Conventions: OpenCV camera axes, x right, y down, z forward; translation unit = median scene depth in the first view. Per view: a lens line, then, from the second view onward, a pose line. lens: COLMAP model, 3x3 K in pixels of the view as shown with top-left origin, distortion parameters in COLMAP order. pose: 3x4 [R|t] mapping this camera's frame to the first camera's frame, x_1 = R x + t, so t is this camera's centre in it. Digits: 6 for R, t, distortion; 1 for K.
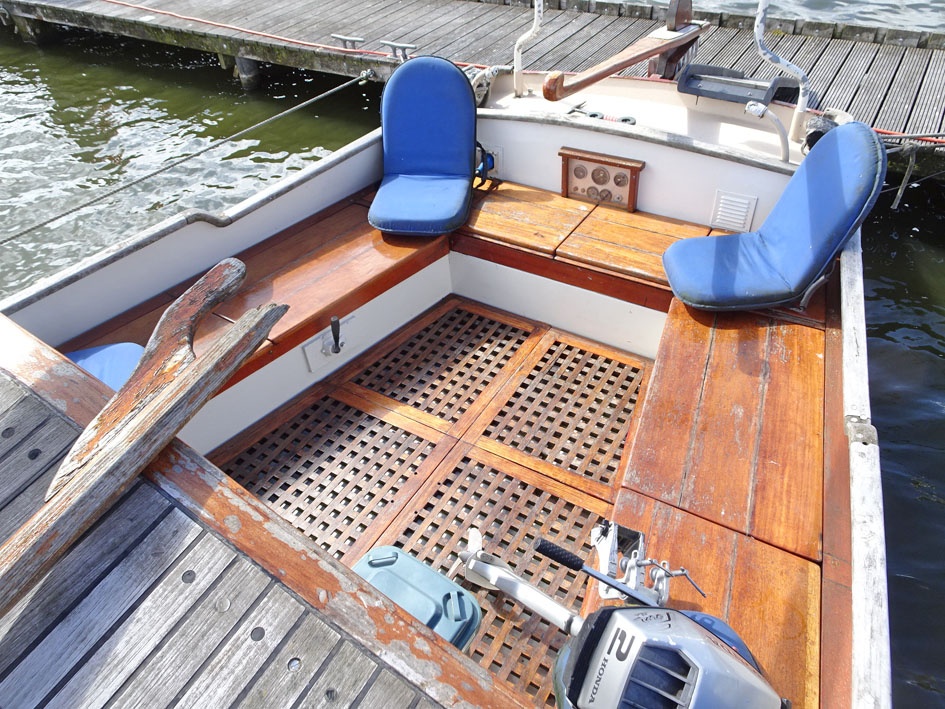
lens RADIAL K [[643.3, 0, 469.5], [0, 643.3, 377.5], [0, 0, 1]] dist [-0.002767, -0.000143]
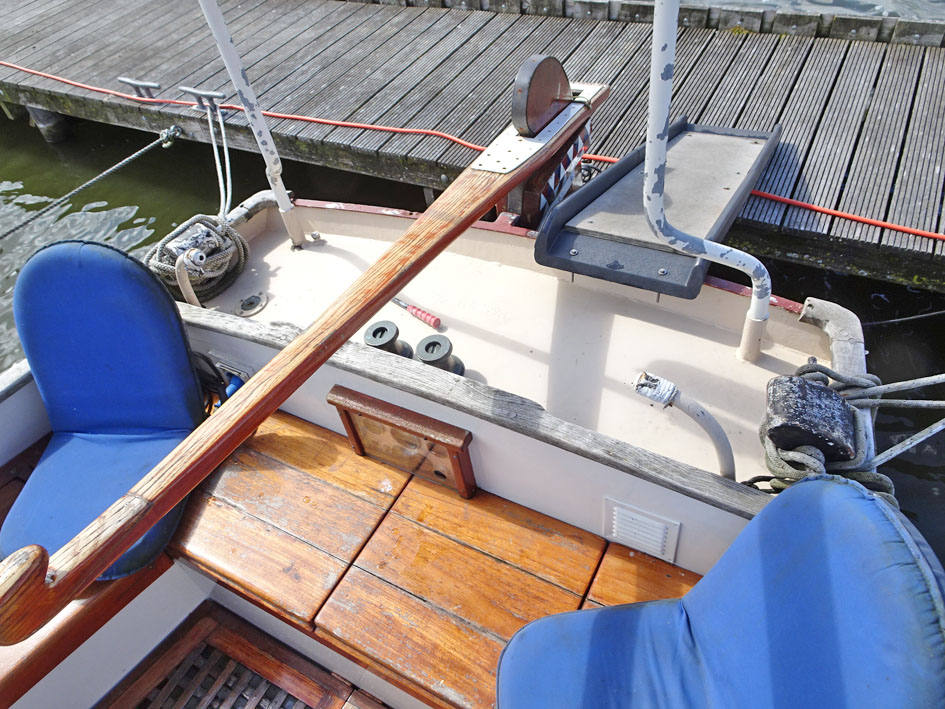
lens RADIAL K [[669.7, 0, 472.5], [0, 669.7, 354.5], [0, 0, 1]] dist [0.003838, -0.002855]
pose [[0.996249, -0.086504, 0.002414, 0.151279], [0.086340, 0.995473, 0.039739, -0.228278], [-0.005840, -0.039381, 0.999207, 0.245966]]
